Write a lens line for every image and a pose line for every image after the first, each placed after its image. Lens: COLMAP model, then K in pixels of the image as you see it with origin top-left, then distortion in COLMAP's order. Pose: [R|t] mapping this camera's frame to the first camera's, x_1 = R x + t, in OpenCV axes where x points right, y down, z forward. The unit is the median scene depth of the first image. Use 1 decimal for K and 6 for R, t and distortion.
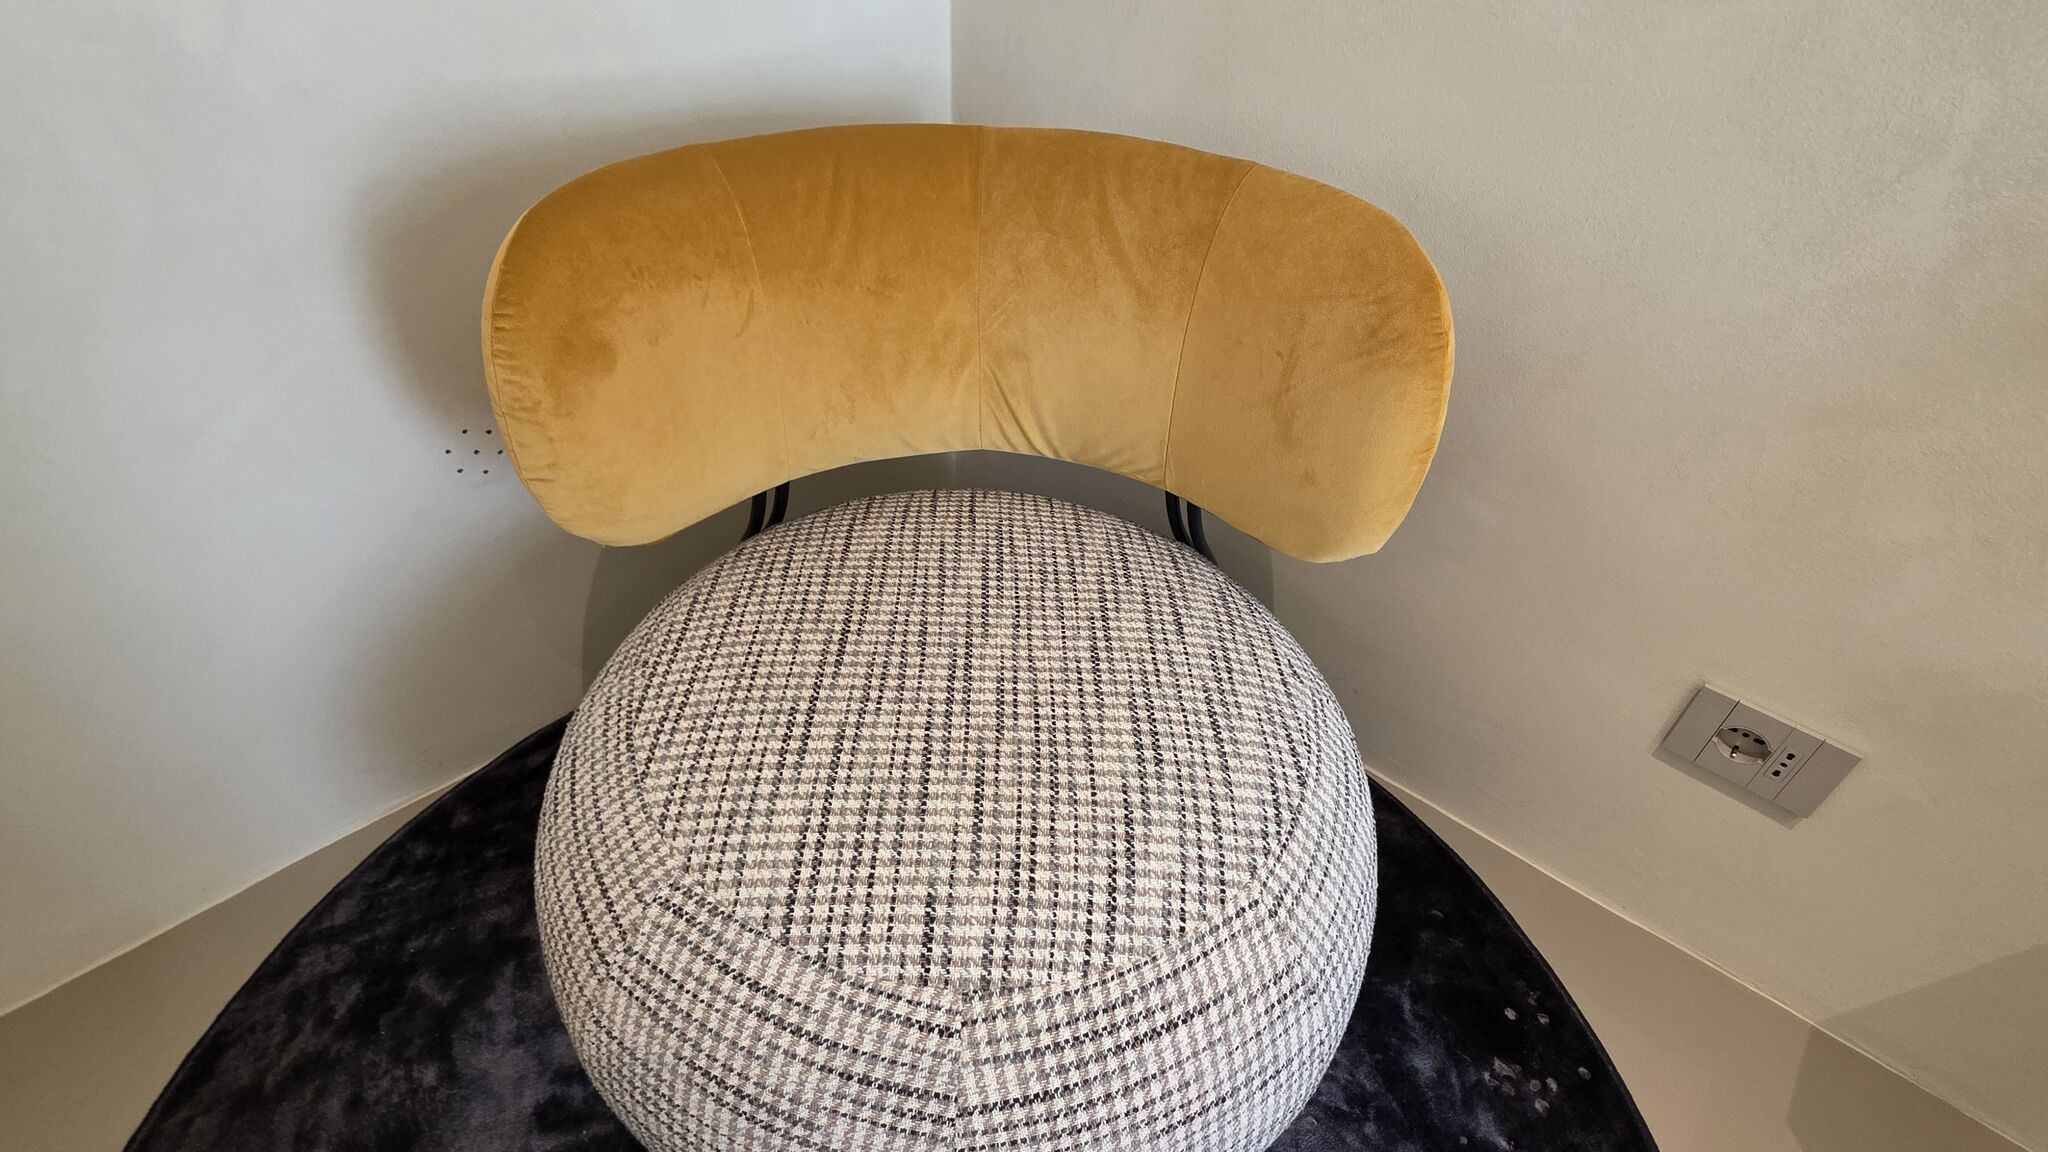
lens RADIAL K [[952.2, 0, 1015.8], [0, 952.2, 576.0], [0, 0, 1]] dist [-0.001231, -0.000430]
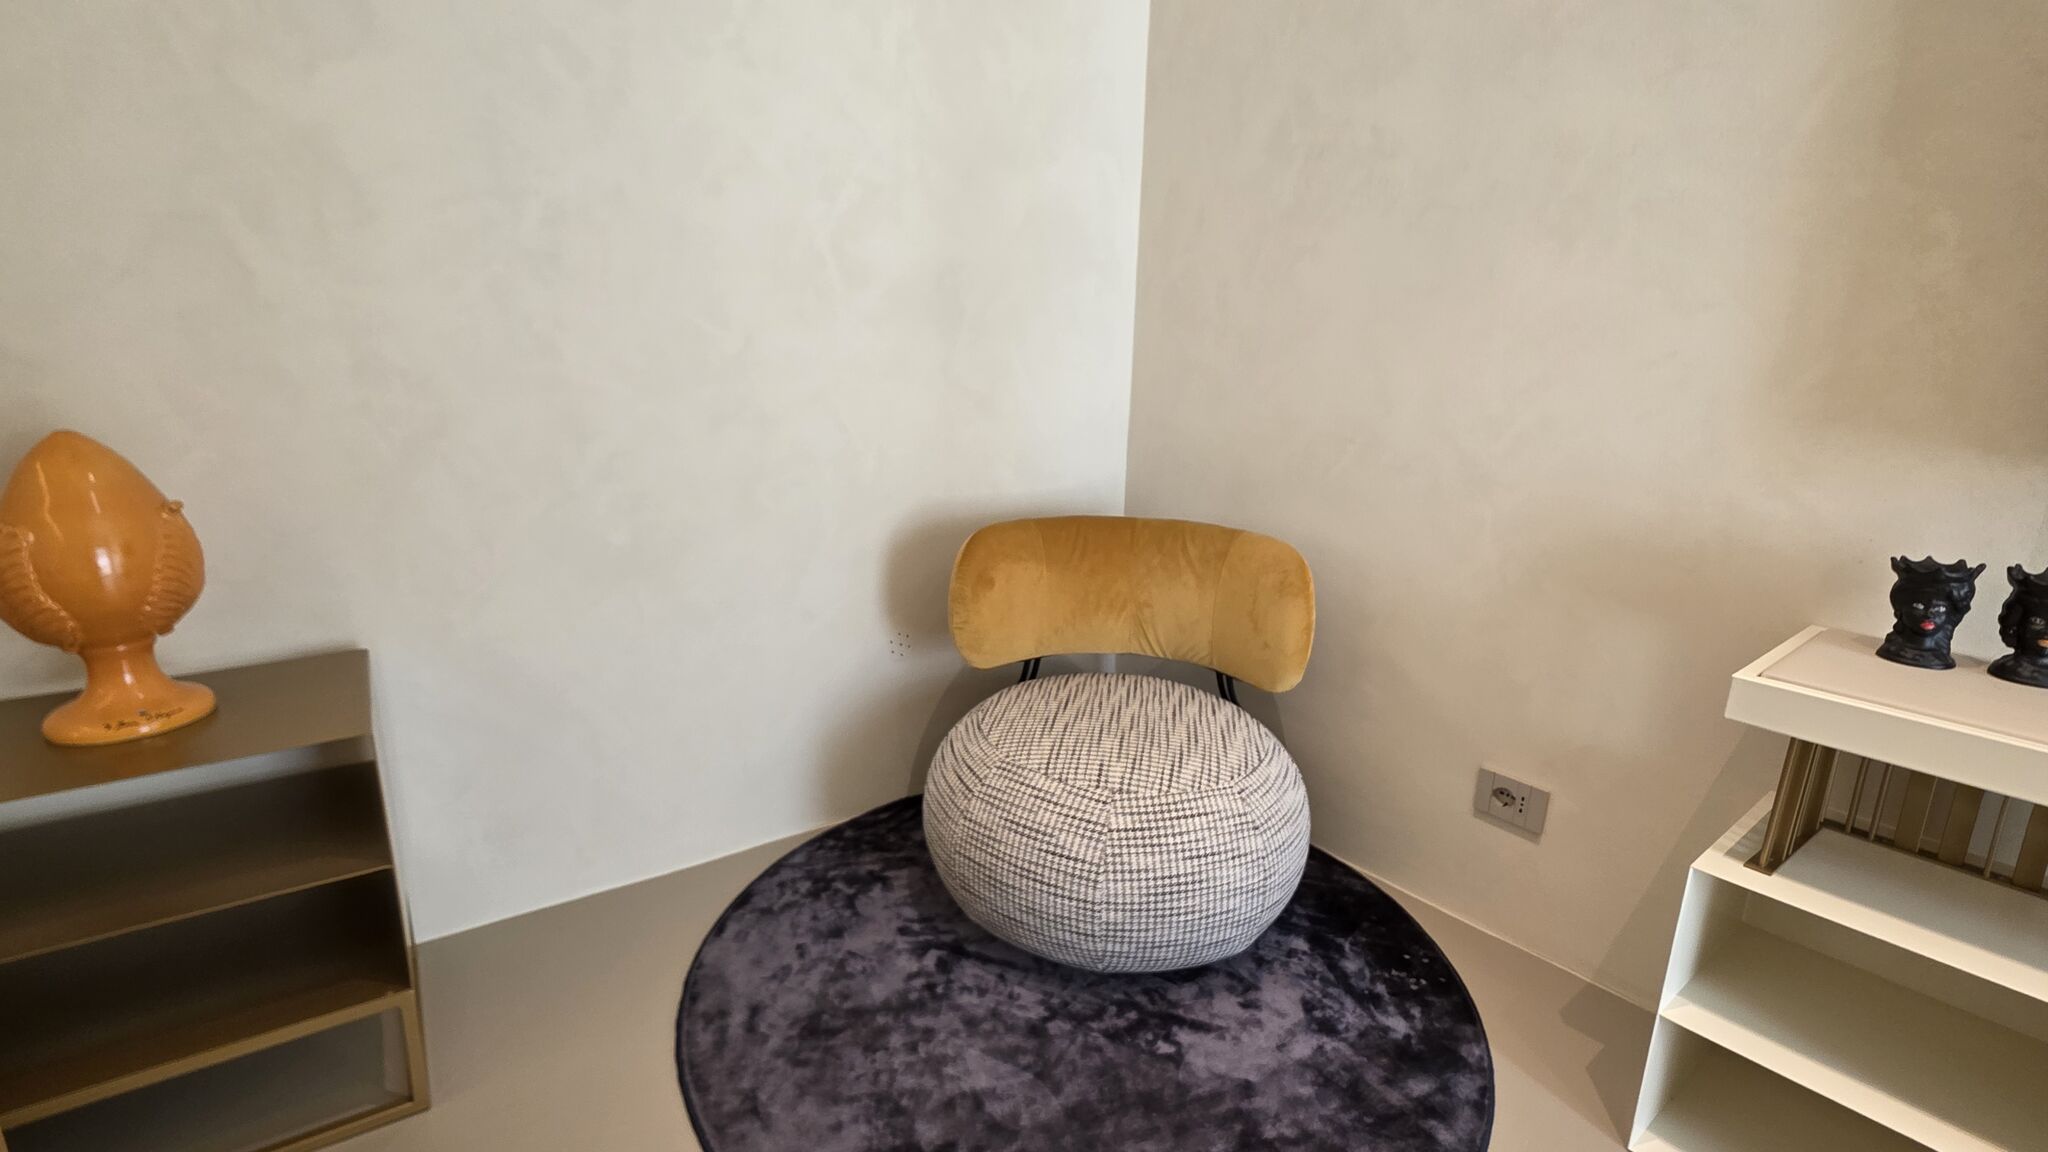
lens RADIAL K [[952.2, 0, 1015.8], [0, 952.2, 576.0], [0, 0, 1]] dist [-0.001231, -0.000430]
pose [[0.985588, 0.032335, -0.166045, 0.091041], [-0.100041, 0.902931, -0.417980, 0.927311], [0.136412, 0.428568, 0.893153, -1.501345]]
